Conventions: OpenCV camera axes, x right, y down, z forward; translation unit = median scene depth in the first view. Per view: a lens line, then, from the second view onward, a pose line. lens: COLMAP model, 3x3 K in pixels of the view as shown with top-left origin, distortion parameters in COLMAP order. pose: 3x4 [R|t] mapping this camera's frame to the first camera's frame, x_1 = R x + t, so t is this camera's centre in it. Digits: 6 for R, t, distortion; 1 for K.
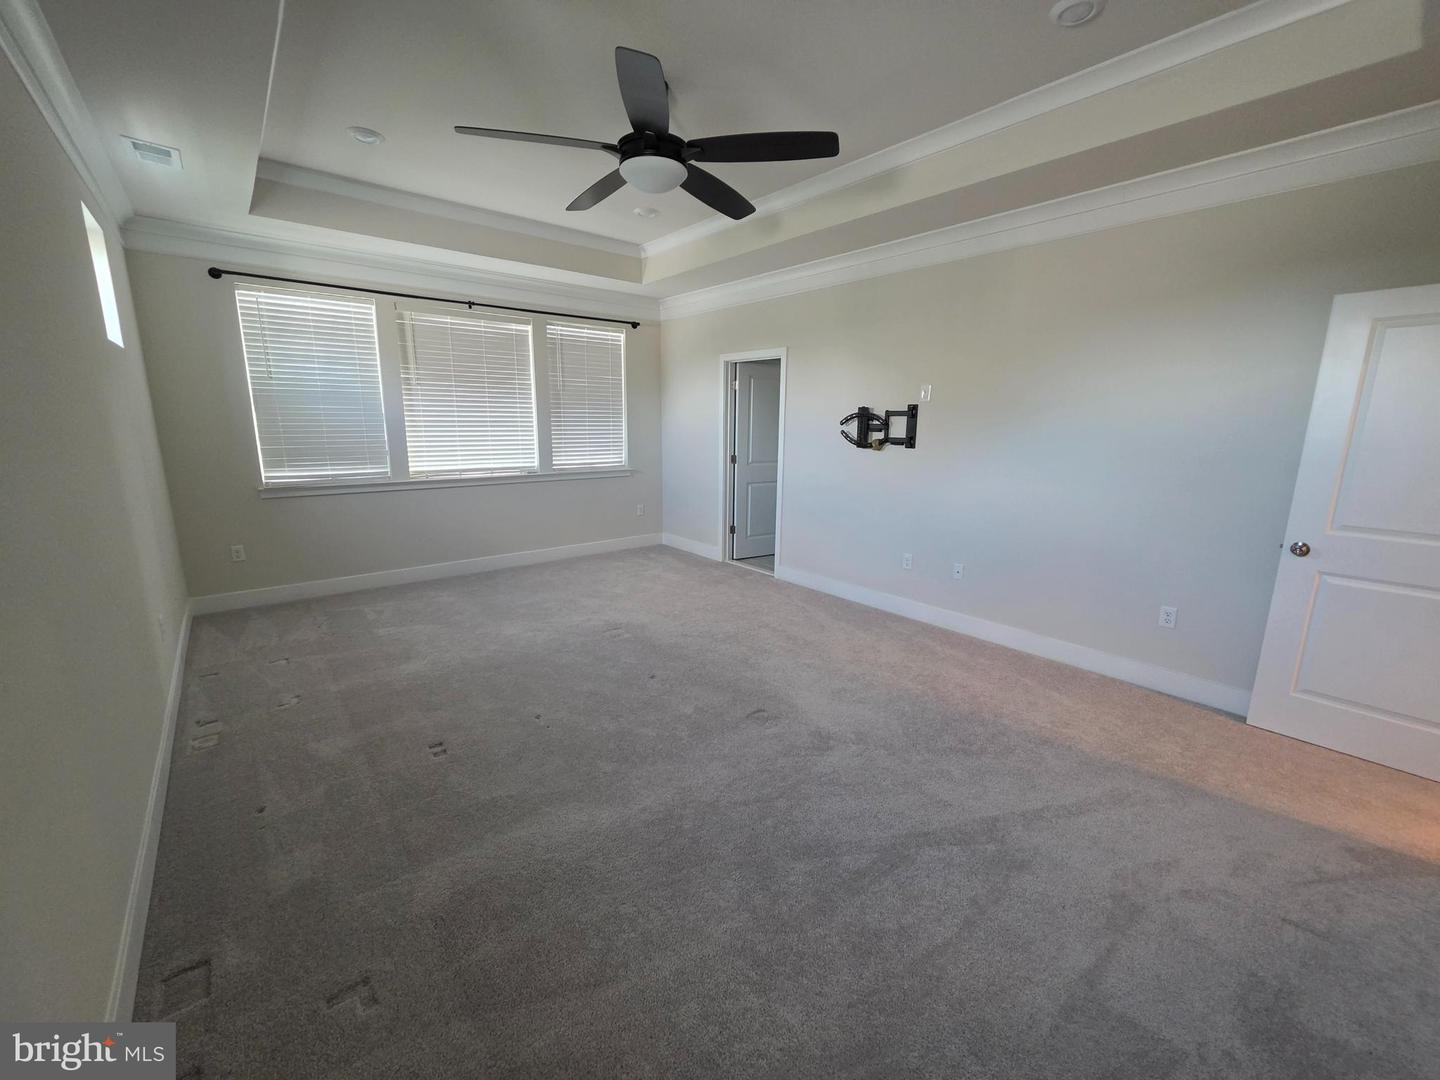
lens RADIAL K [[577.6, 0, 717.3], [0, 577.6, 541.4], [0, 0, 1]] dist [-0.002225, 0.001151]
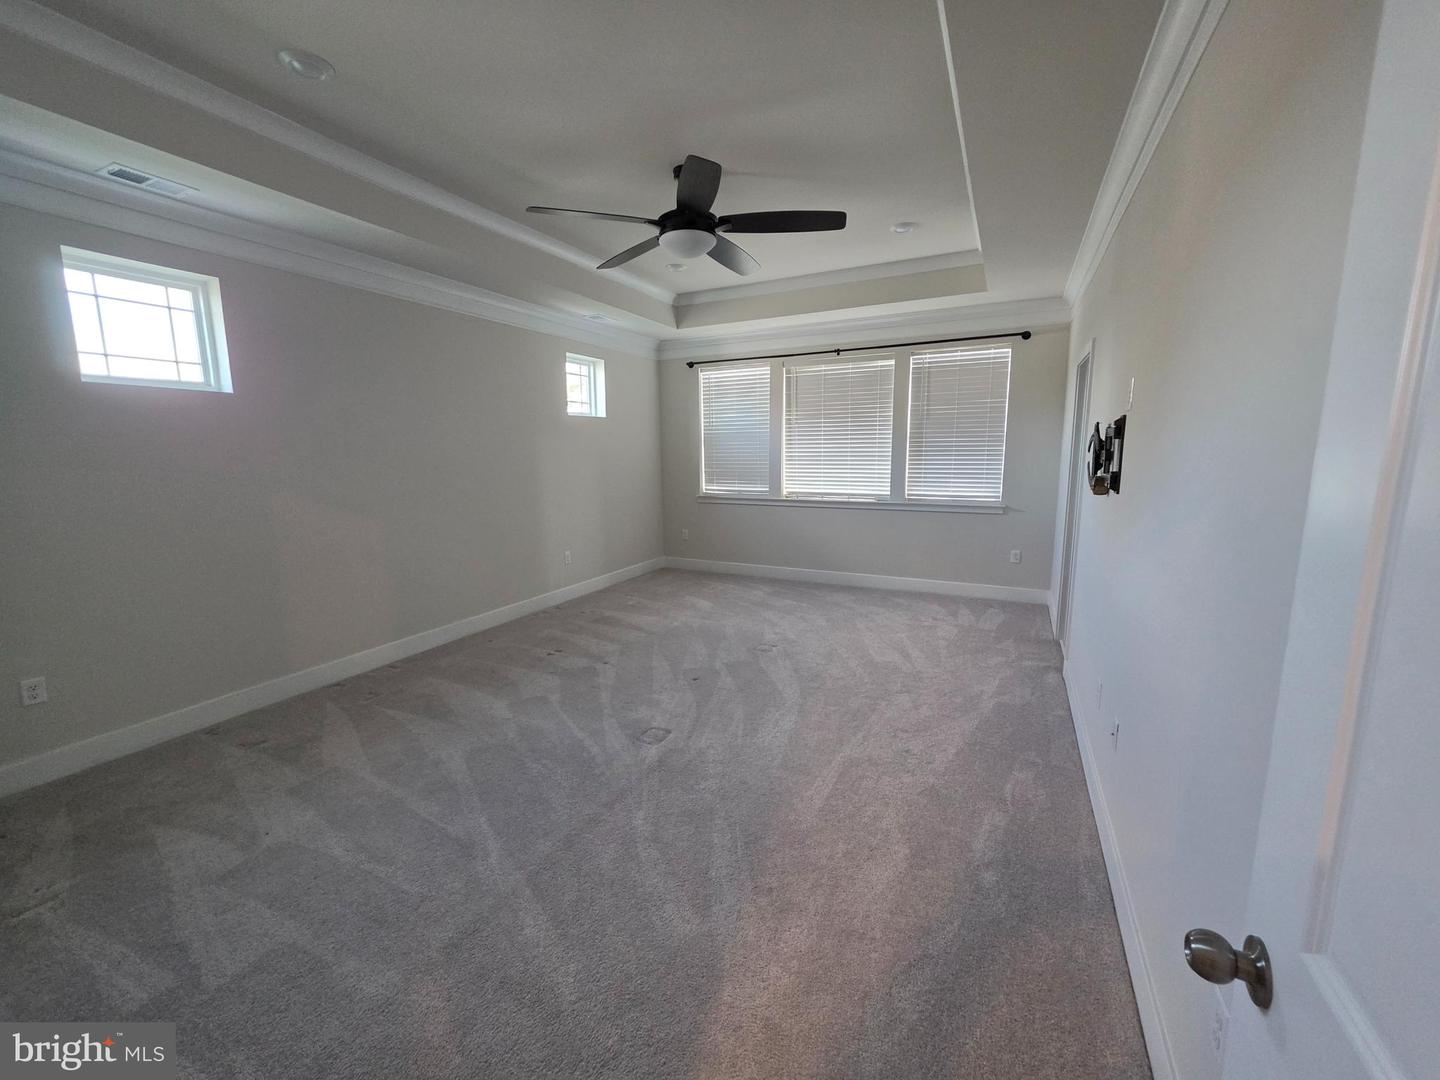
lens RADIAL K [[577.6, 0, 716.3], [0, 577.6, 537.1], [0, 0, 1]] dist [-0.002225, 0.001151]
pose [[0.396885, 0.122021, -0.909721, 0.537275], [-0.179306, 0.982336, 0.053535, -0.059691], [0.900184, 0.141871, 0.411754, 0.334734]]
